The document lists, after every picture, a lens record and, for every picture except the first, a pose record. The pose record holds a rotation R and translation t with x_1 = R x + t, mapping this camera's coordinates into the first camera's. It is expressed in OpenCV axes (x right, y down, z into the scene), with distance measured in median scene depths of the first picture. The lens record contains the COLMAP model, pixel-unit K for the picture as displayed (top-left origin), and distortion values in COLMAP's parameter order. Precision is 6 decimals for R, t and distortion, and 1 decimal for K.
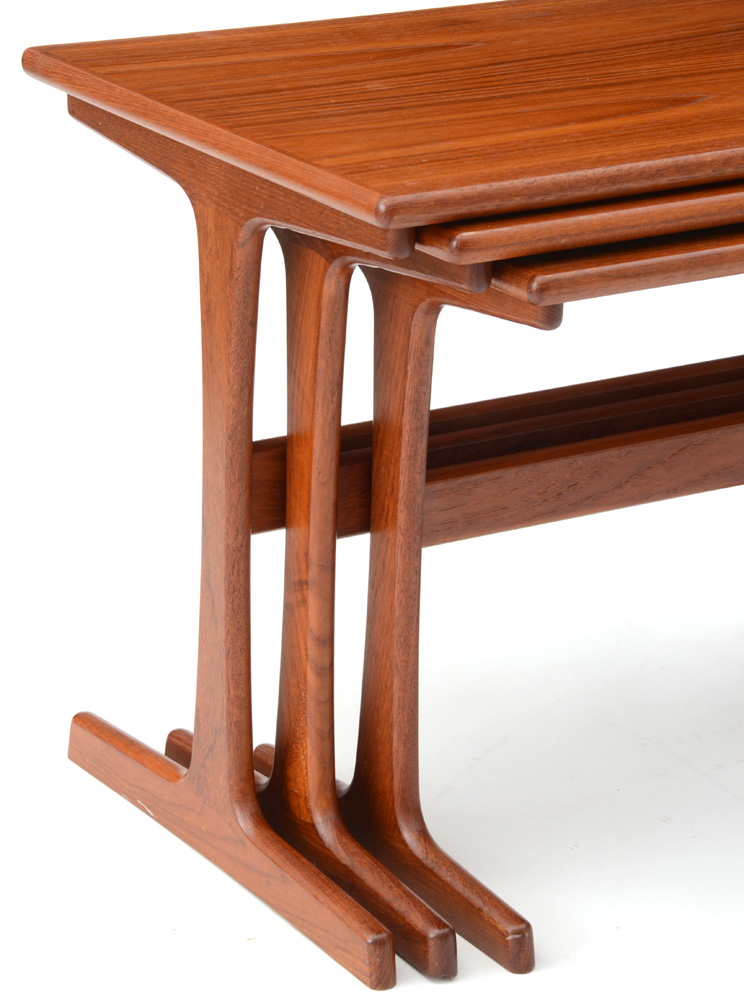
lens RADIAL K [[3815.1, 0, 372.0], [0, 3815.1, 500.0], [0, 0, 1]] dist [0.877791, 0.708852]
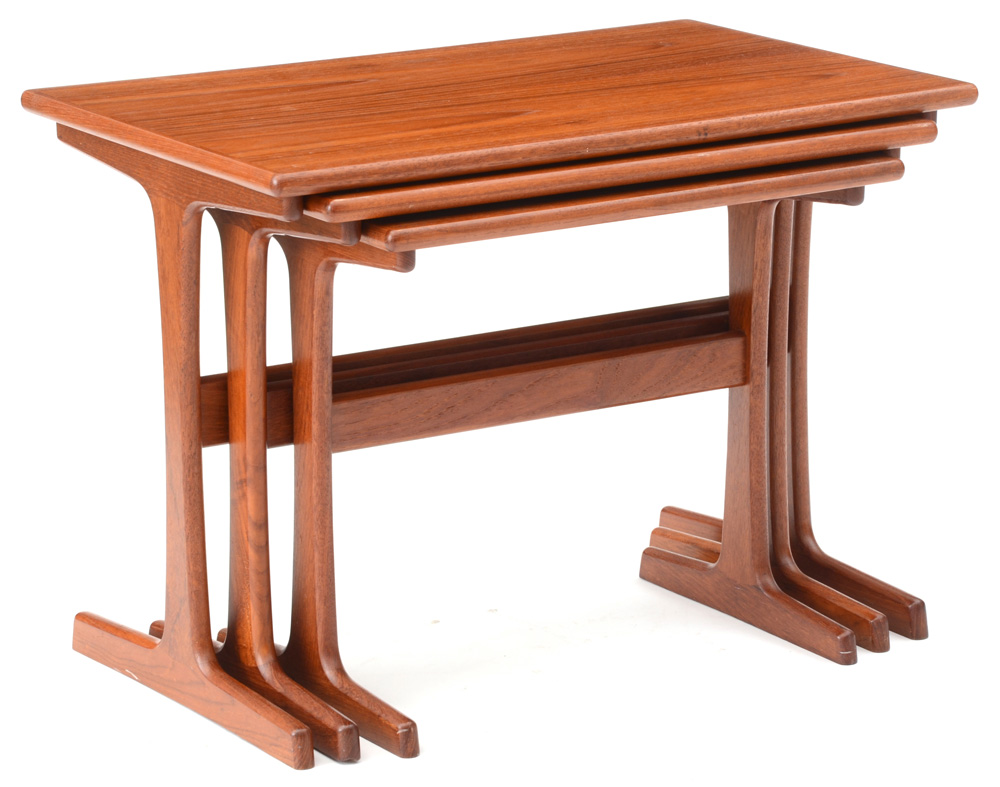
lens RADIAL K [[4197.0, 0, 500.0], [0, 4197.0, 393.5], [0, 0, 1]] dist [0.792702, -0.433761]
pose [[0.999470, -0.030434, 0.011536, 0.055664], [0.031078, 0.997680, -0.060568, 0.083398], [-0.009666, 0.060894, 0.998097, -0.462052]]
